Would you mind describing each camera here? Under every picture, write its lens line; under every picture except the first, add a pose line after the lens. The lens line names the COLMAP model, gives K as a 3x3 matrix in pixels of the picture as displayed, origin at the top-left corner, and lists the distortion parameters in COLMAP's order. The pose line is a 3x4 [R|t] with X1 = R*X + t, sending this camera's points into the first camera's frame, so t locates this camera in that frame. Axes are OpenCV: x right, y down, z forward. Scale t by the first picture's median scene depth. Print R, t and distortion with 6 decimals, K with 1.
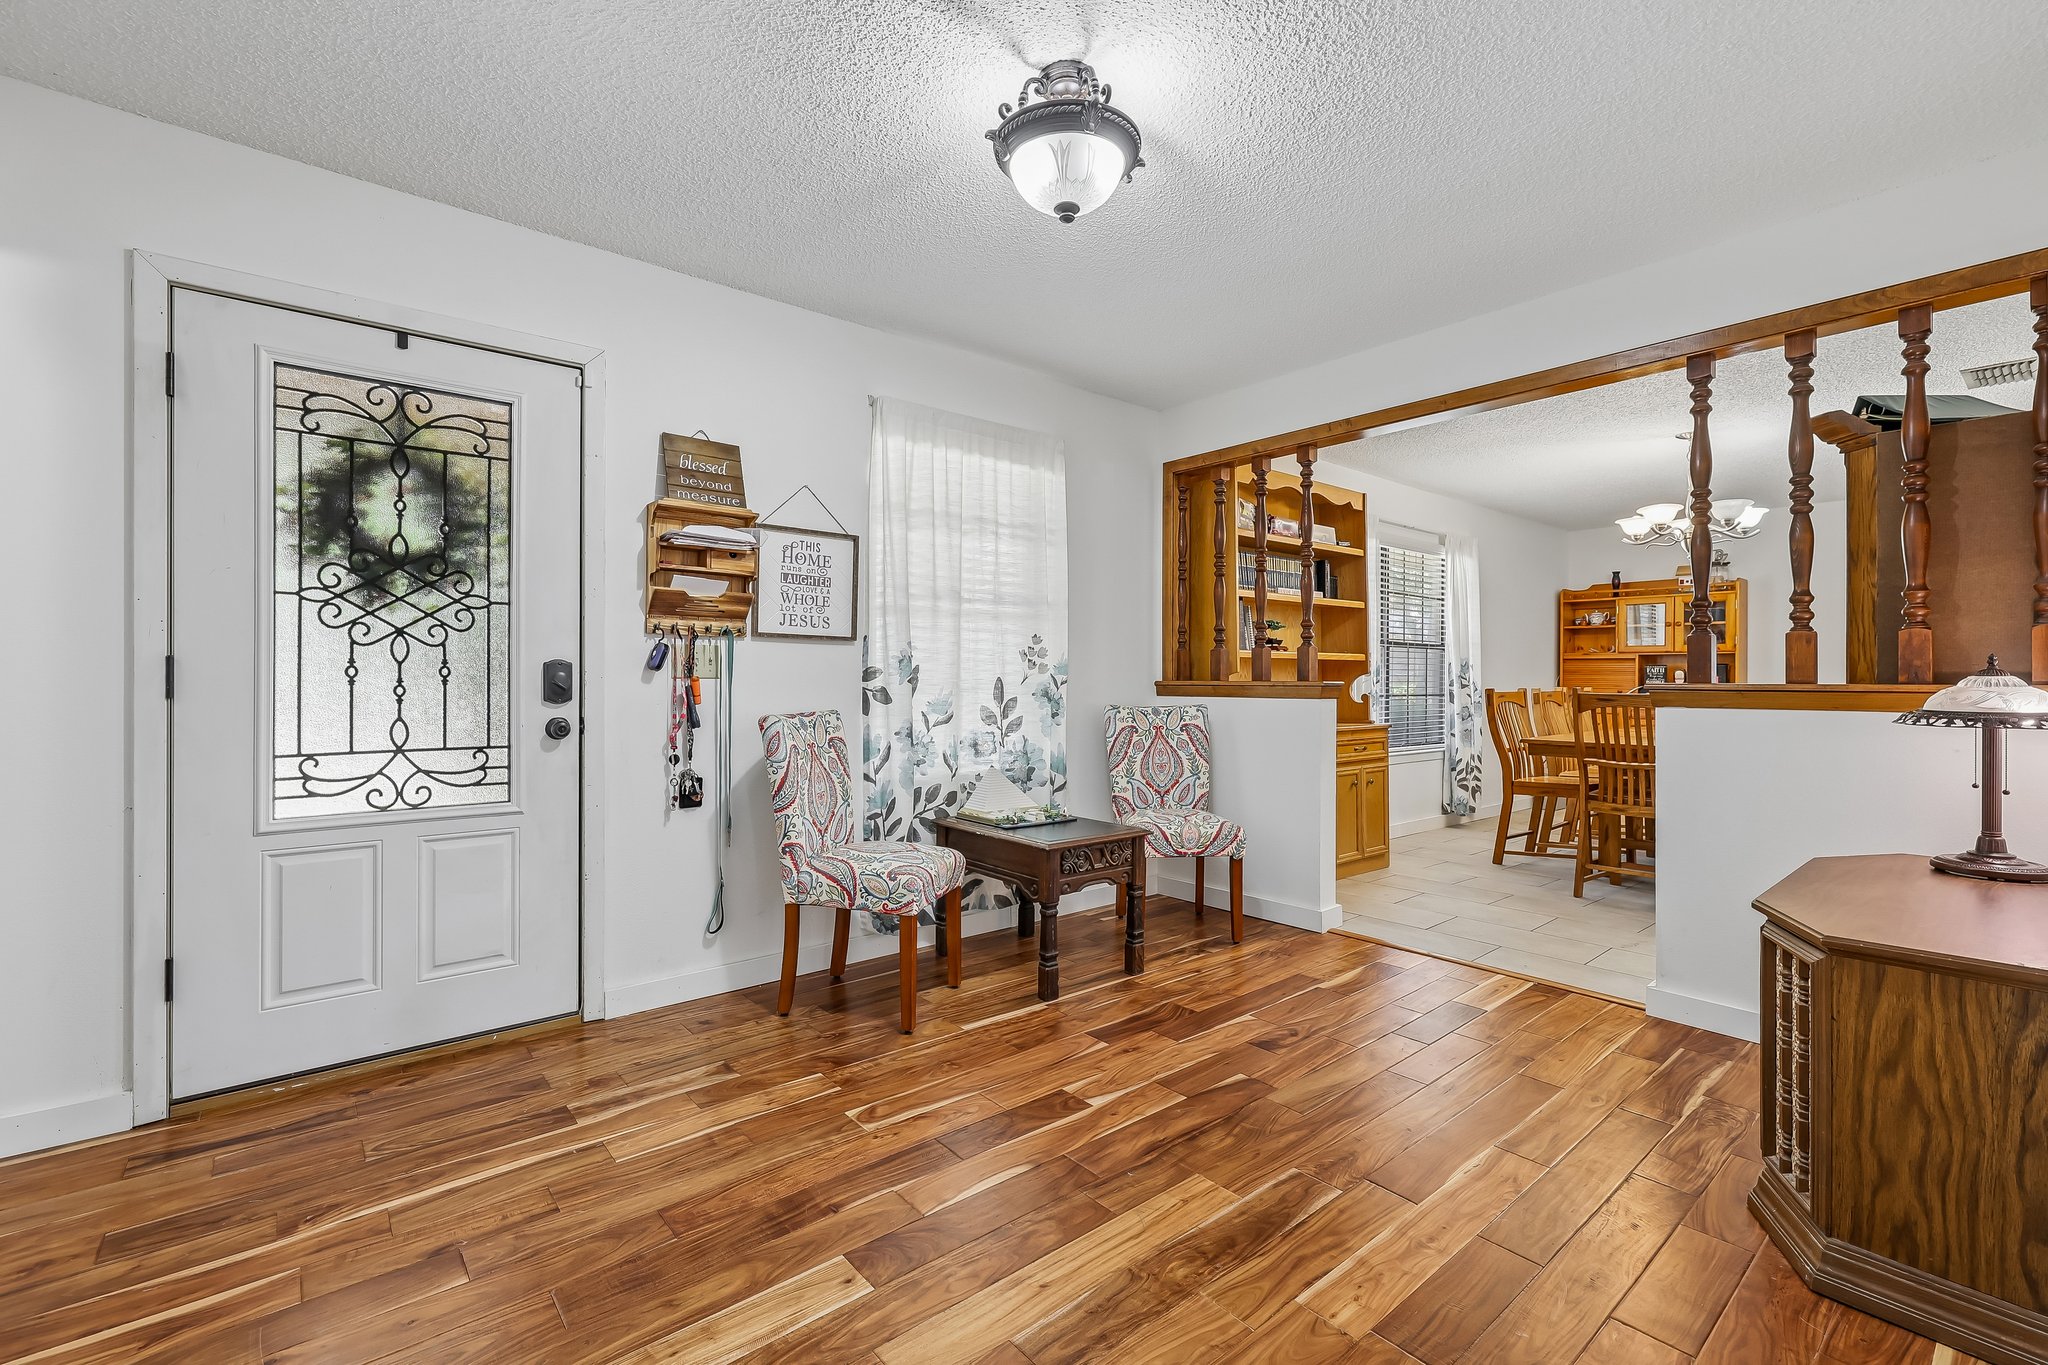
lens RADIAL K [[876.5, 0, 1011.6], [0, 876.5, 678.4], [0, 0, 1]] dist [-0.003193, 0.000702]
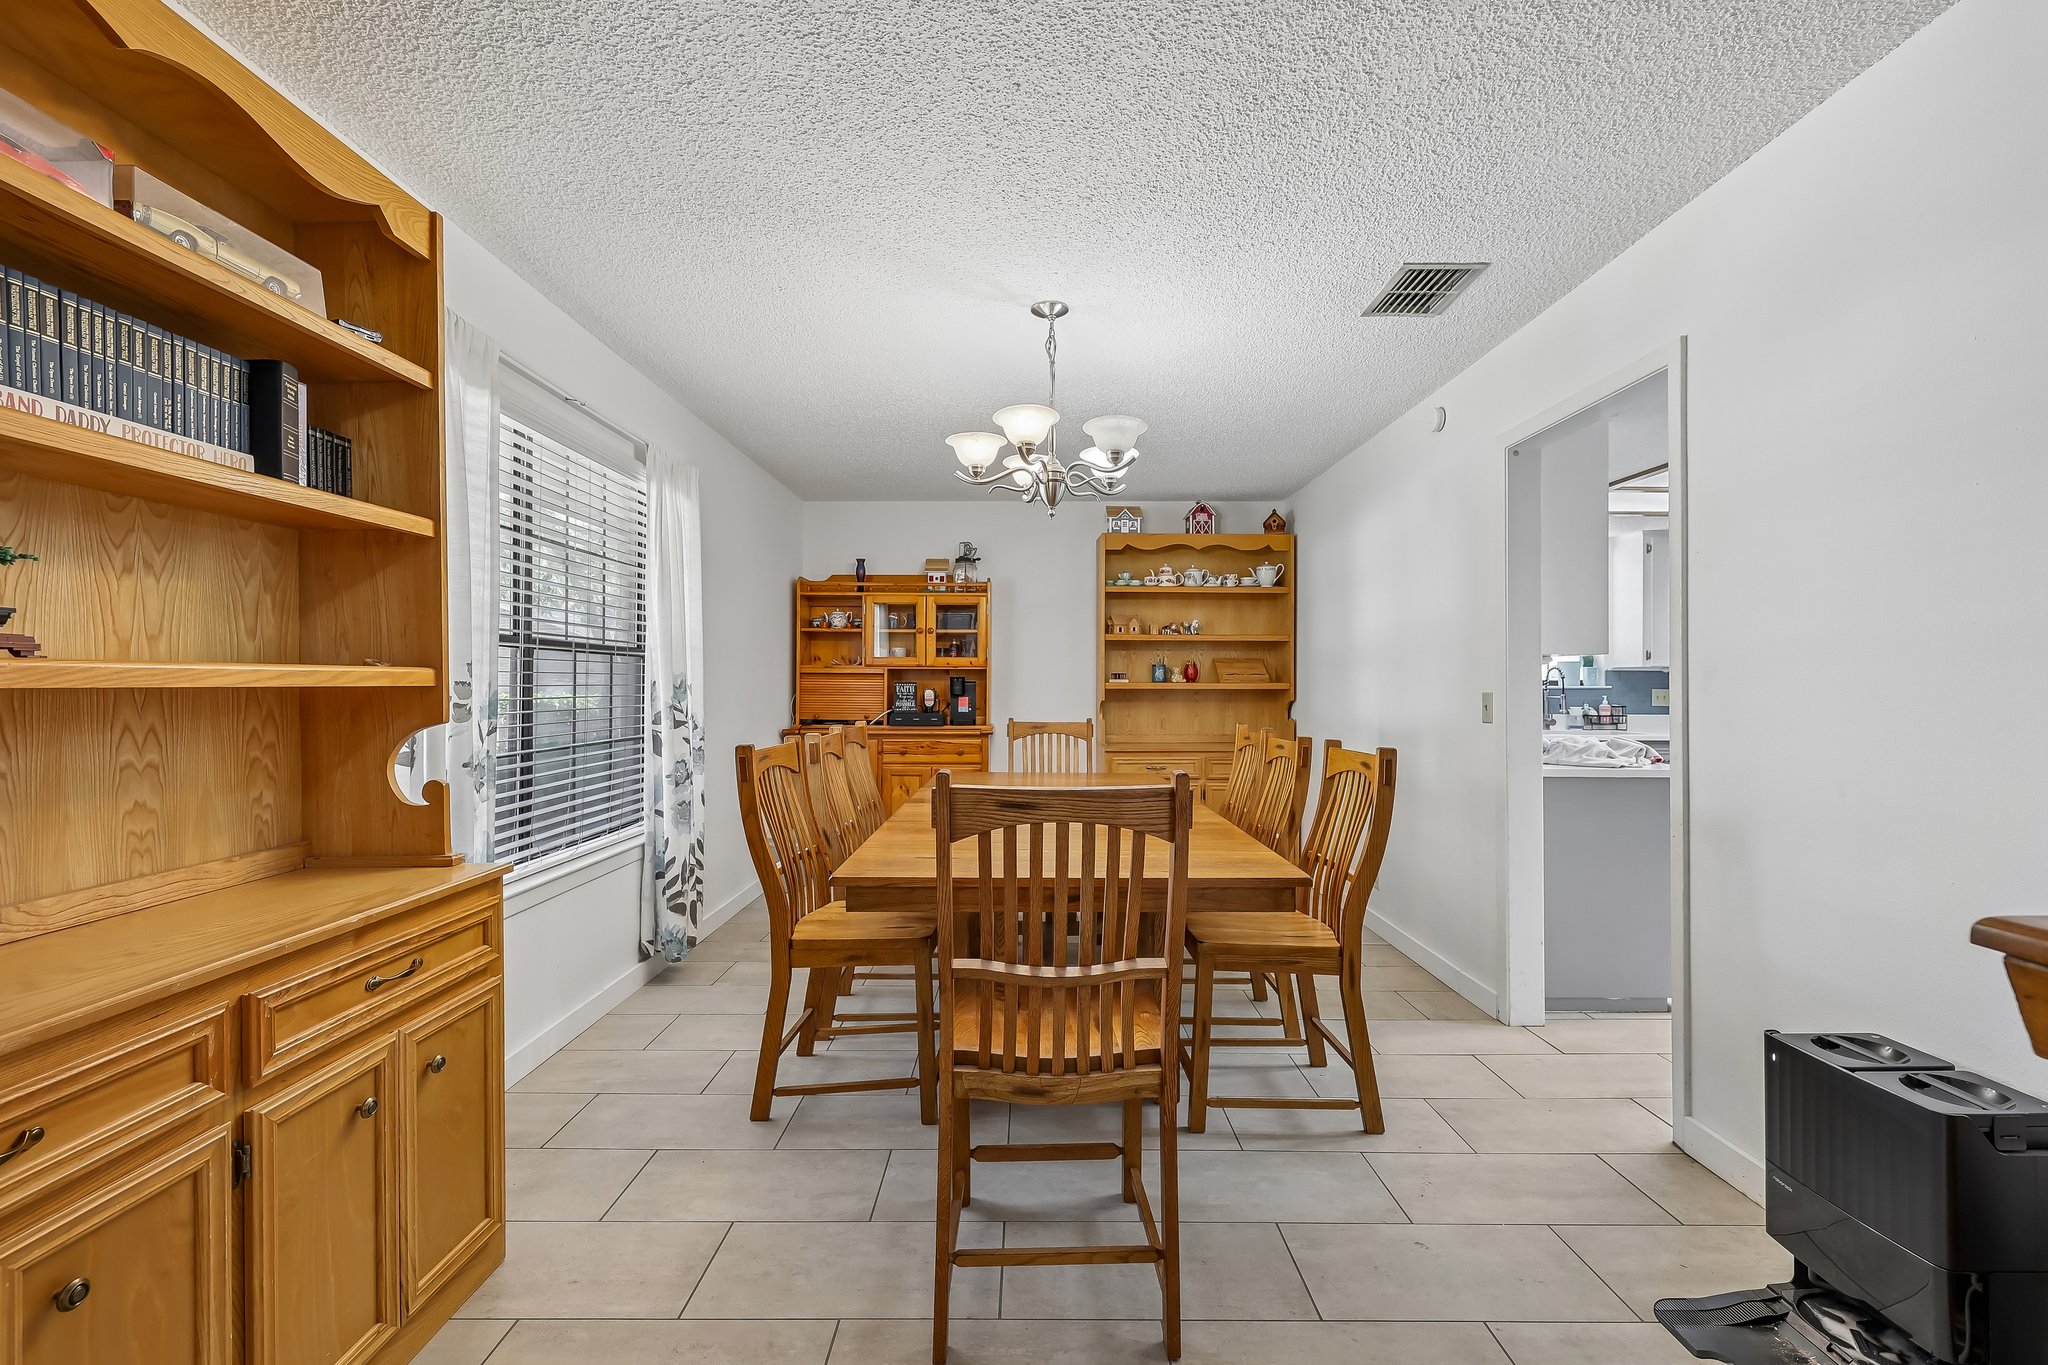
lens RADIAL K [[876.5, 0, 1015.7], [0, 876.5, 681.3], [0, 0, 1]] dist [-0.003193, 0.000702]
pose [[0.643804, 0.001346, 0.765189, 0.229801], [-0.001711, 0.999998, -0.000319, -0.018368], [-0.765188, -0.001104, 0.643806, 0.480170]]
